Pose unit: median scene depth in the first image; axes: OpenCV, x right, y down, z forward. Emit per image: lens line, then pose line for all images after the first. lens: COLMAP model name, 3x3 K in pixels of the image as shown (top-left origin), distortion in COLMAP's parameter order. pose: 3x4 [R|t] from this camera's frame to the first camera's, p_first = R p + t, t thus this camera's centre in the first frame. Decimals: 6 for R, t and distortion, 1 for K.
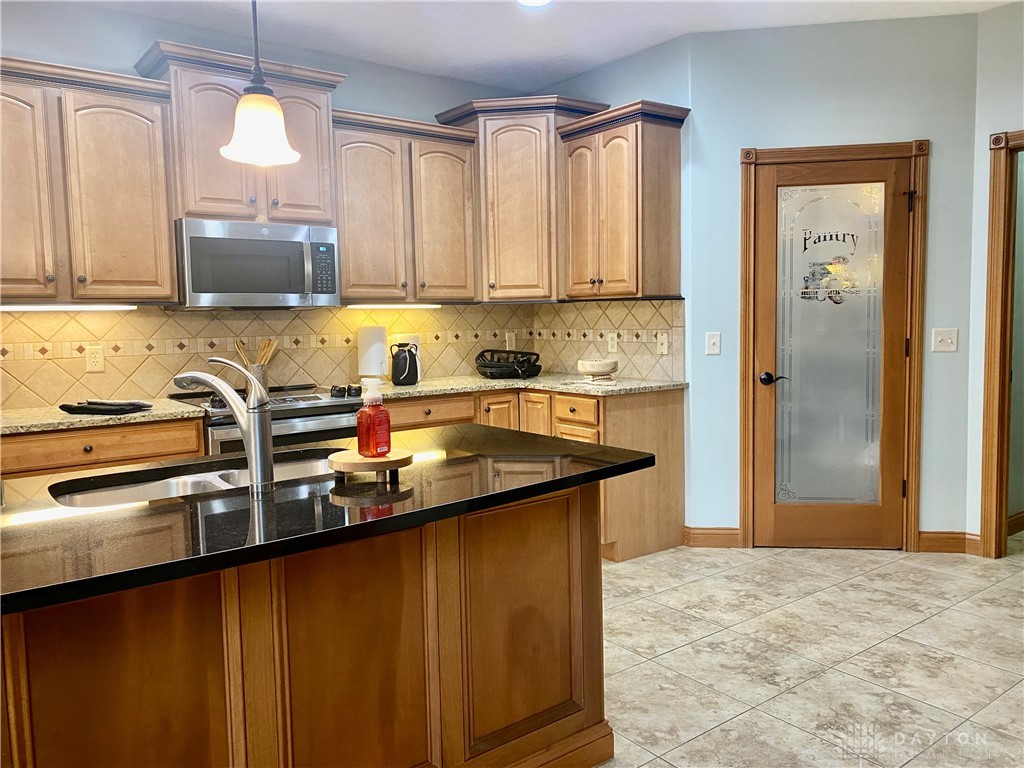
lens RADIAL K [[773.9, 0, 513.6], [0, 773.9, 381.1], [0, 0, 1]] dist [0.023968, -0.009579]
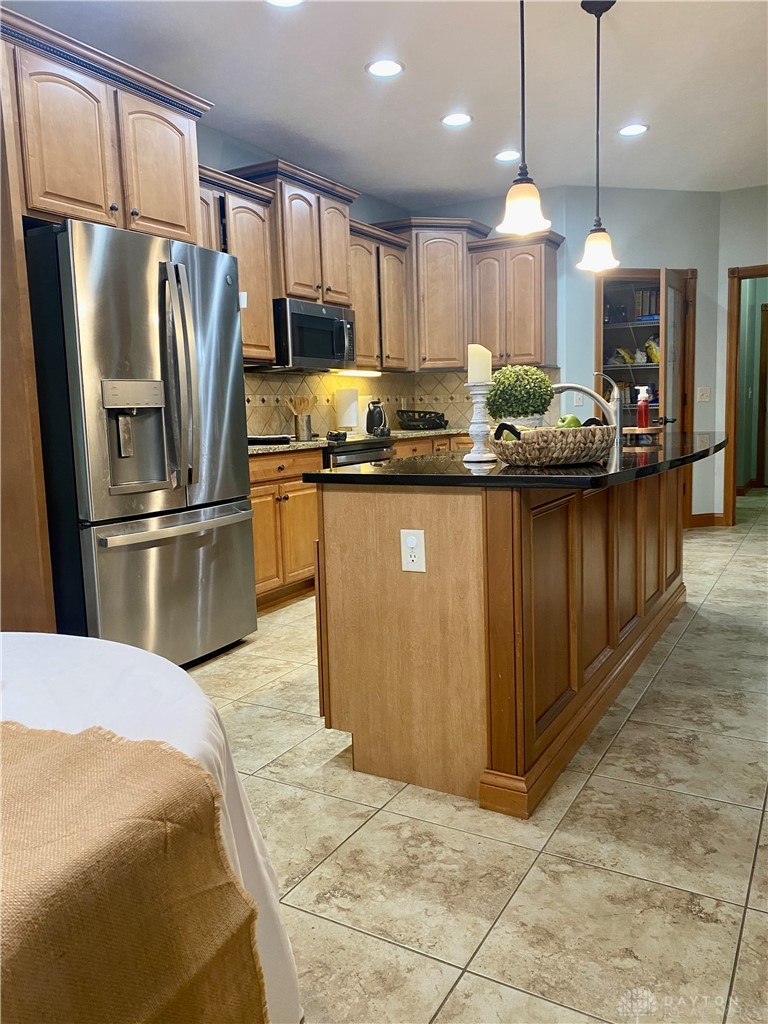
lens RADIAL K [[773.9, 0, 384.2], [0, 773.9, 511.9], [0, 0, 1]] dist [0.023968, -0.009579]
pose [[0.922277, -0.060847, 0.381711, -0.637592], [0.045796, 0.997778, 0.048401, 0.074992], [-0.383808, -0.027158, 0.923014, -0.221634]]
